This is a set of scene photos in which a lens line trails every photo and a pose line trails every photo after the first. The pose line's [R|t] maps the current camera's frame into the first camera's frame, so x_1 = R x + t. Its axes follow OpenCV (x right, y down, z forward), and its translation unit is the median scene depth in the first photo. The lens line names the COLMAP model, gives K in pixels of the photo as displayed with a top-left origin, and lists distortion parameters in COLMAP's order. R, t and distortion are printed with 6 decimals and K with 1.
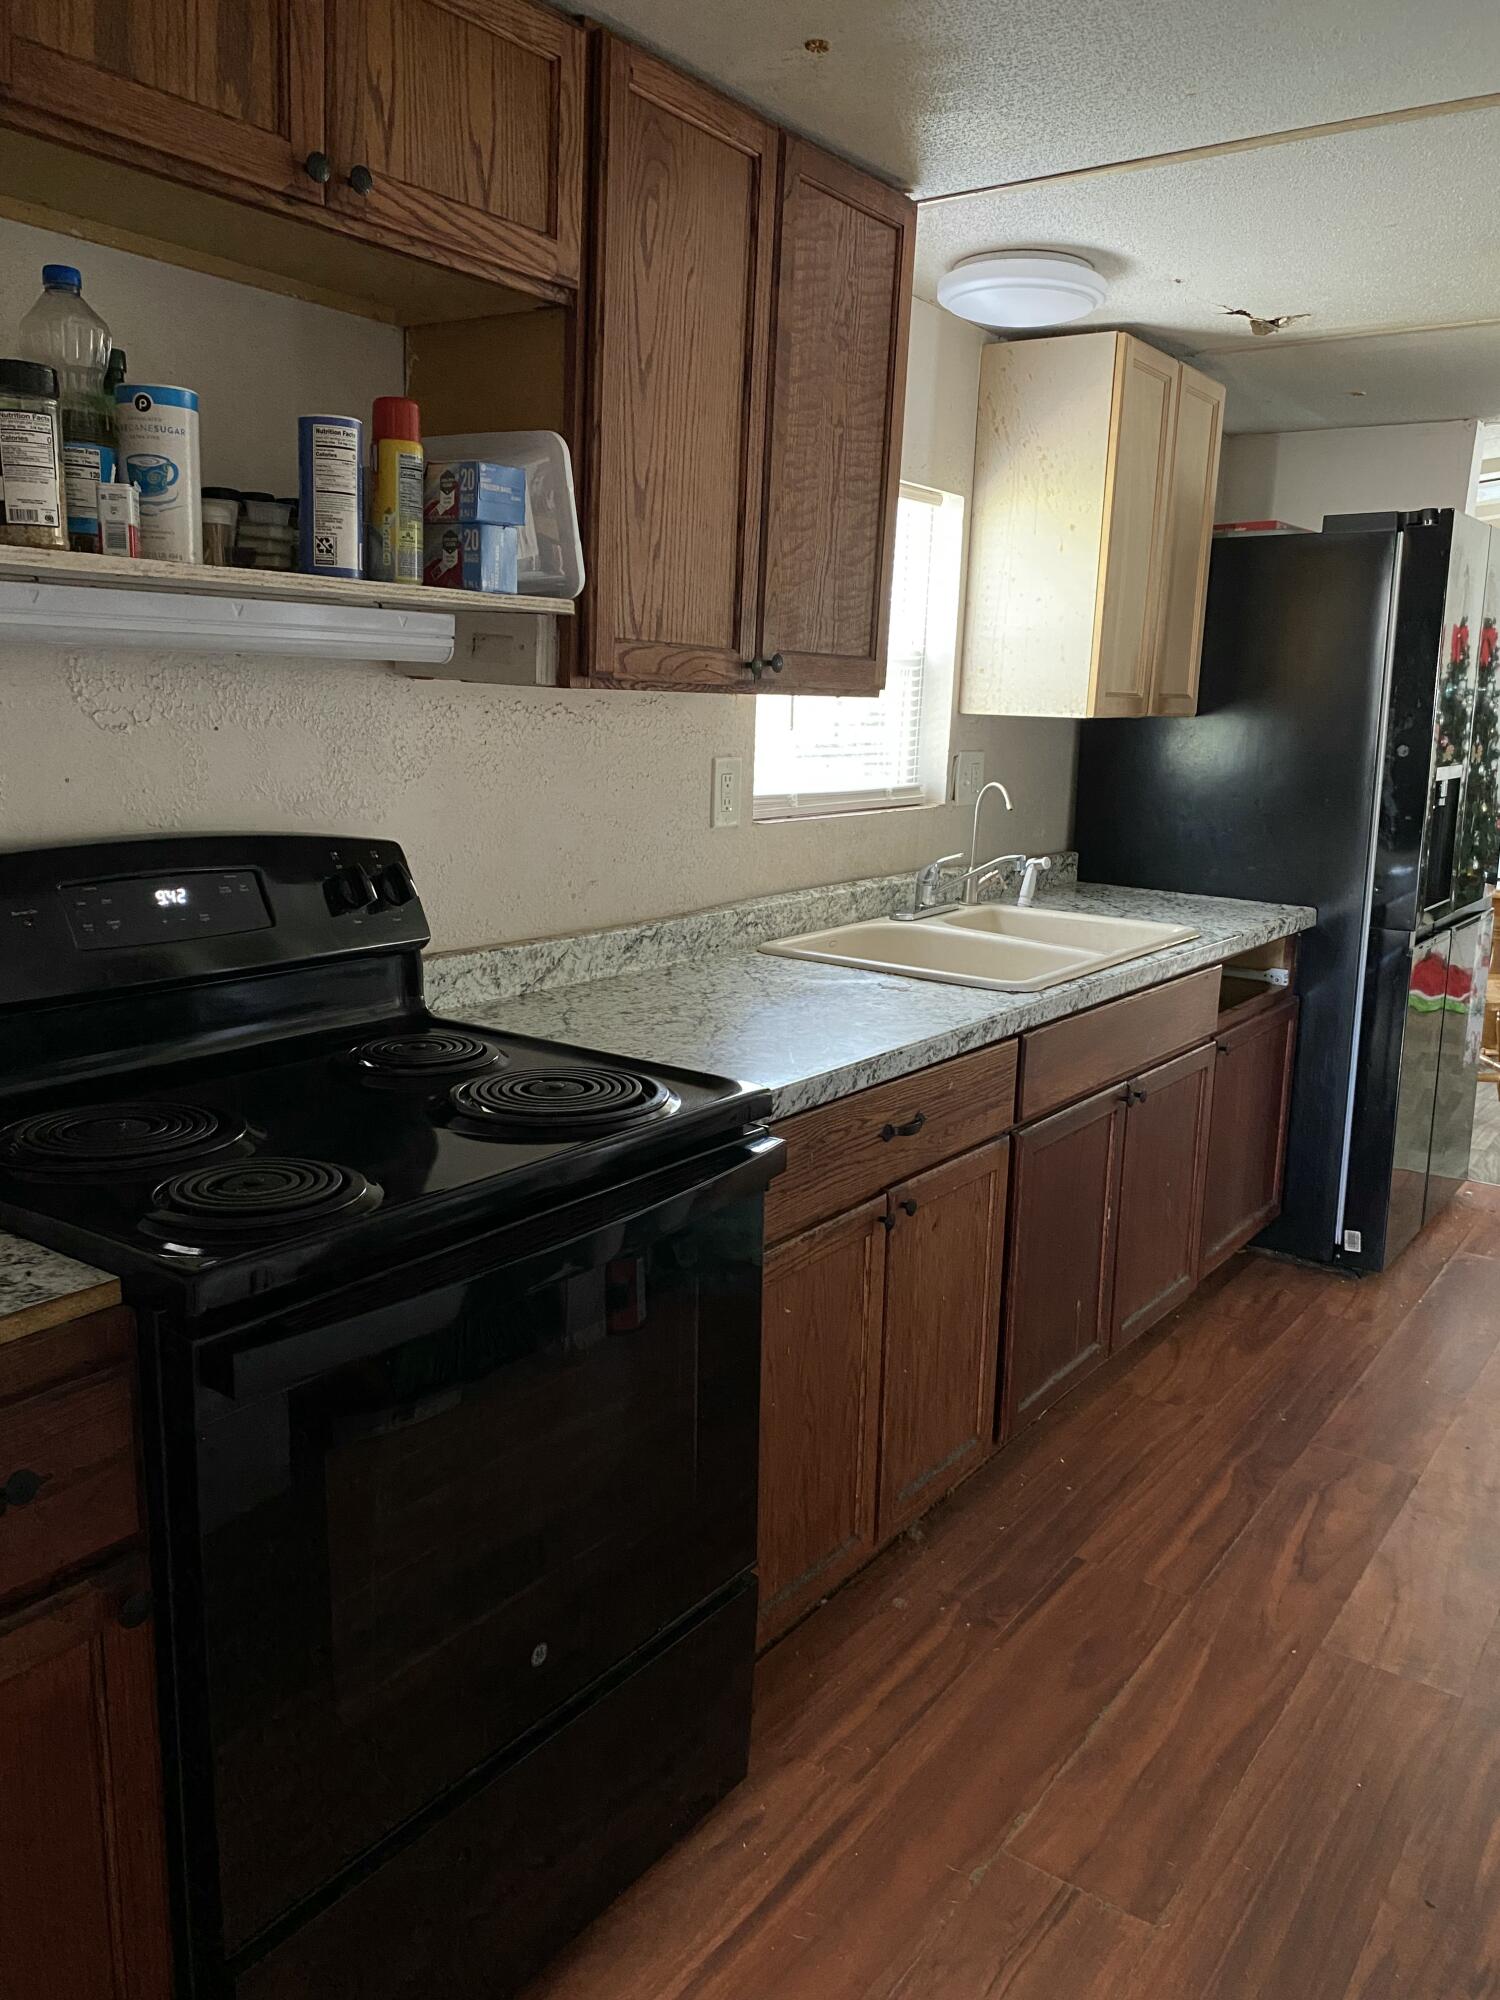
lens RADIAL K [[1516.4, 0, 748.9], [0, 1516.4, 1001.4], [0, 0, 1]] dist [0.037349, -0.038669]
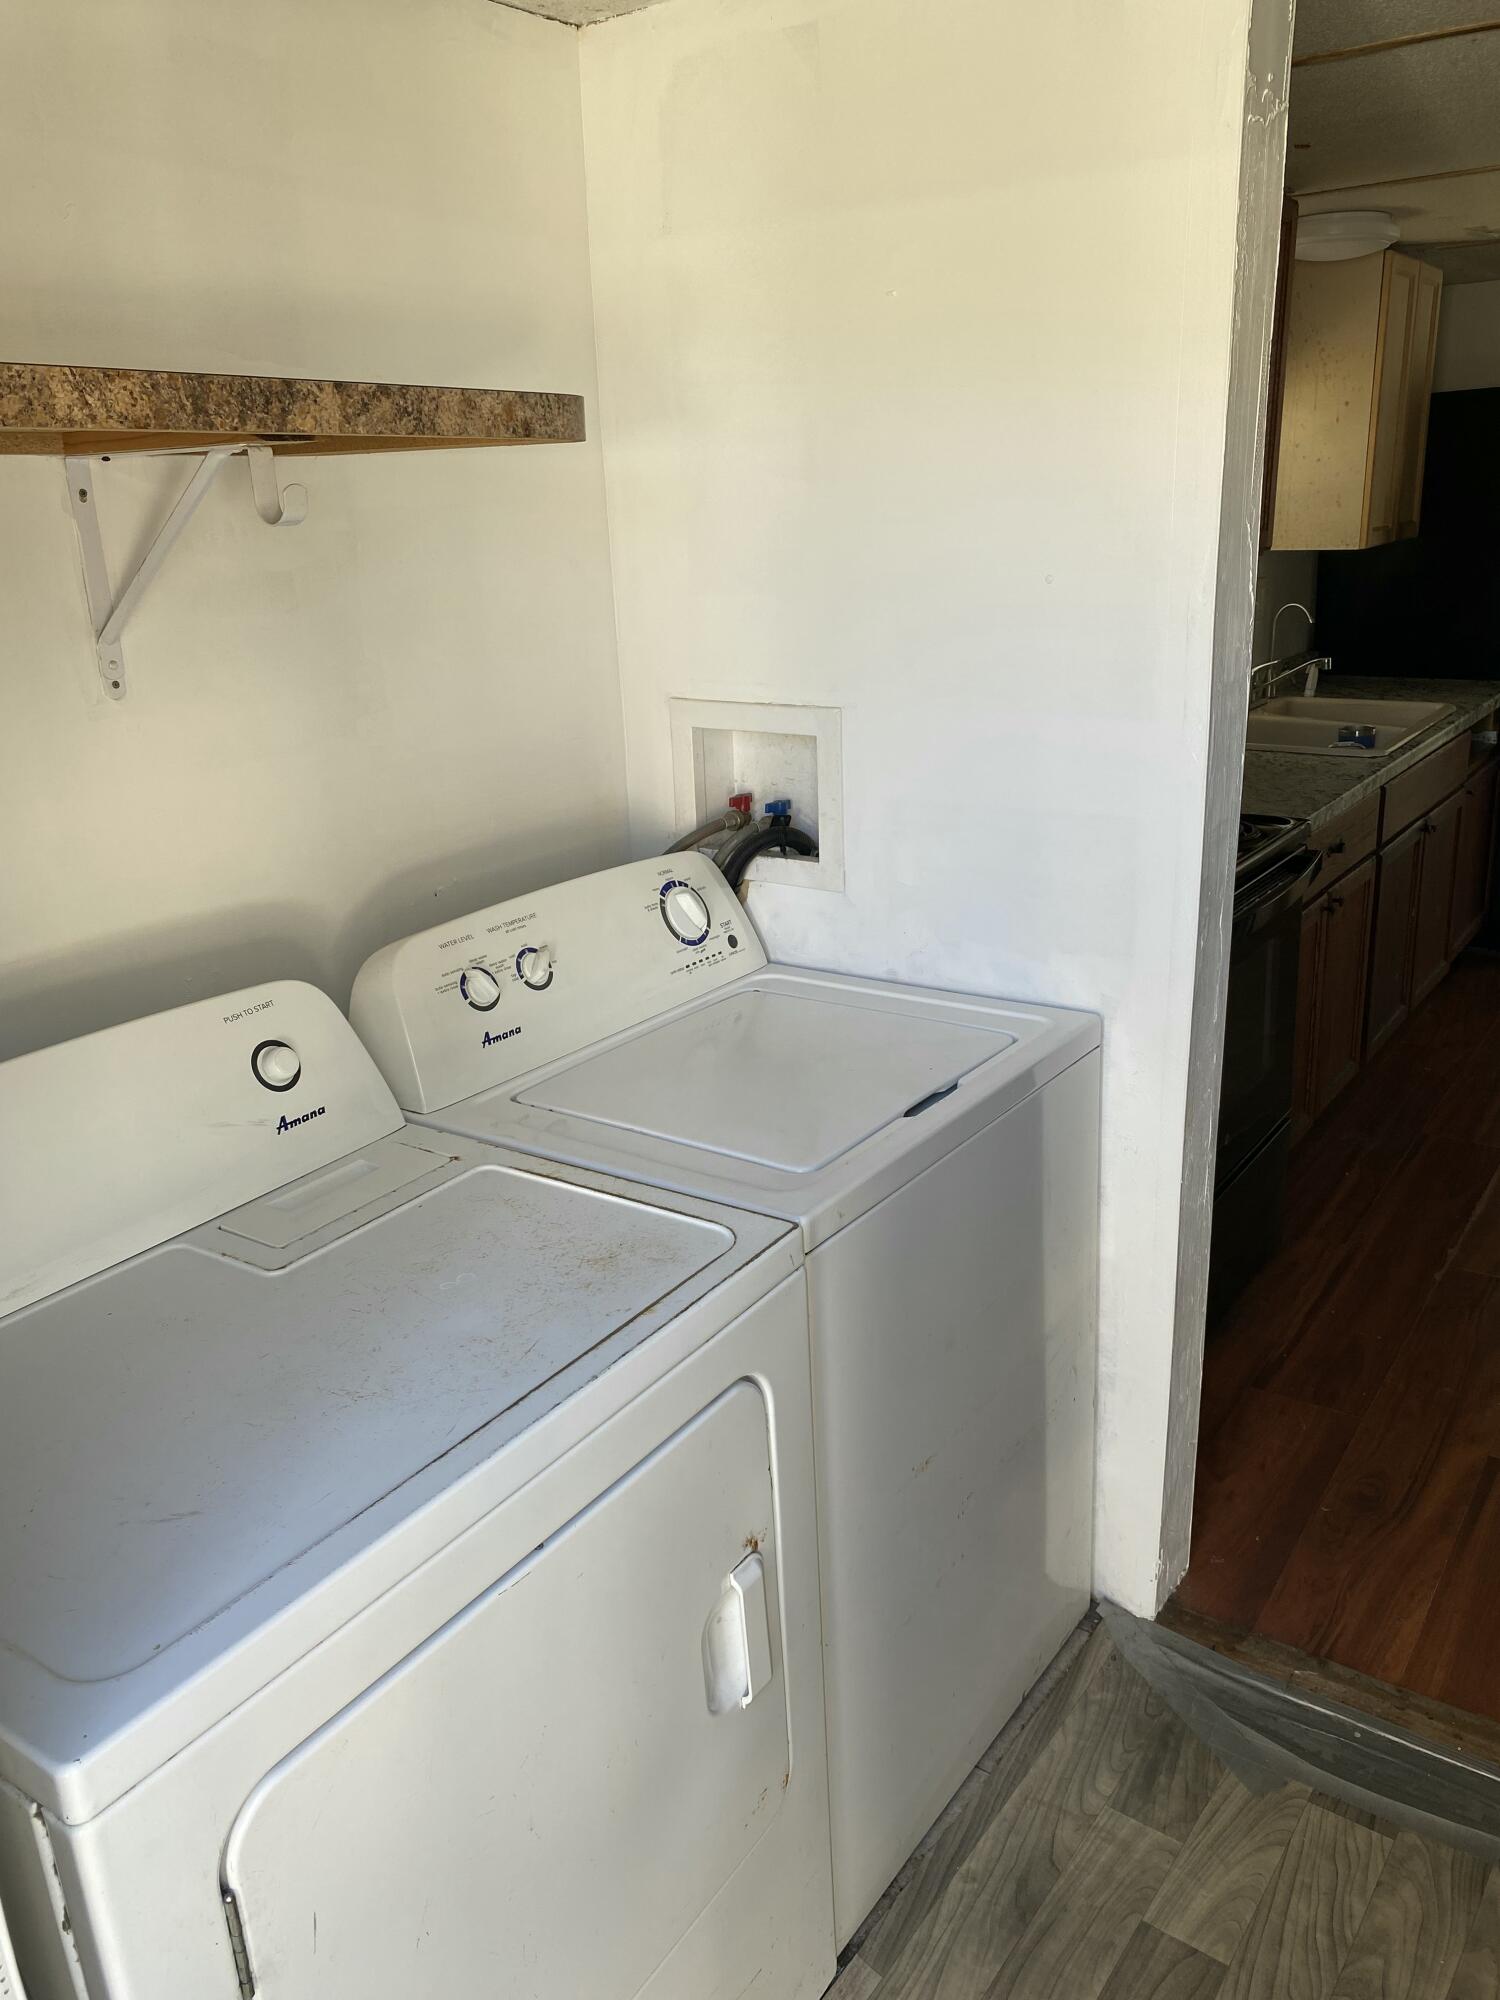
lens RADIAL K [[1516.4, 0, 749.9], [0, 1516.4, 993.6], [0, 0, 1]] dist [0.037349, -0.038669]
pose [[0.997037, -0.075445, -0.014981, -0.313999], [0.076658, 0.990649, 0.112866, 0.005644], [0.006326, -0.113680, 0.993497, -0.365385]]
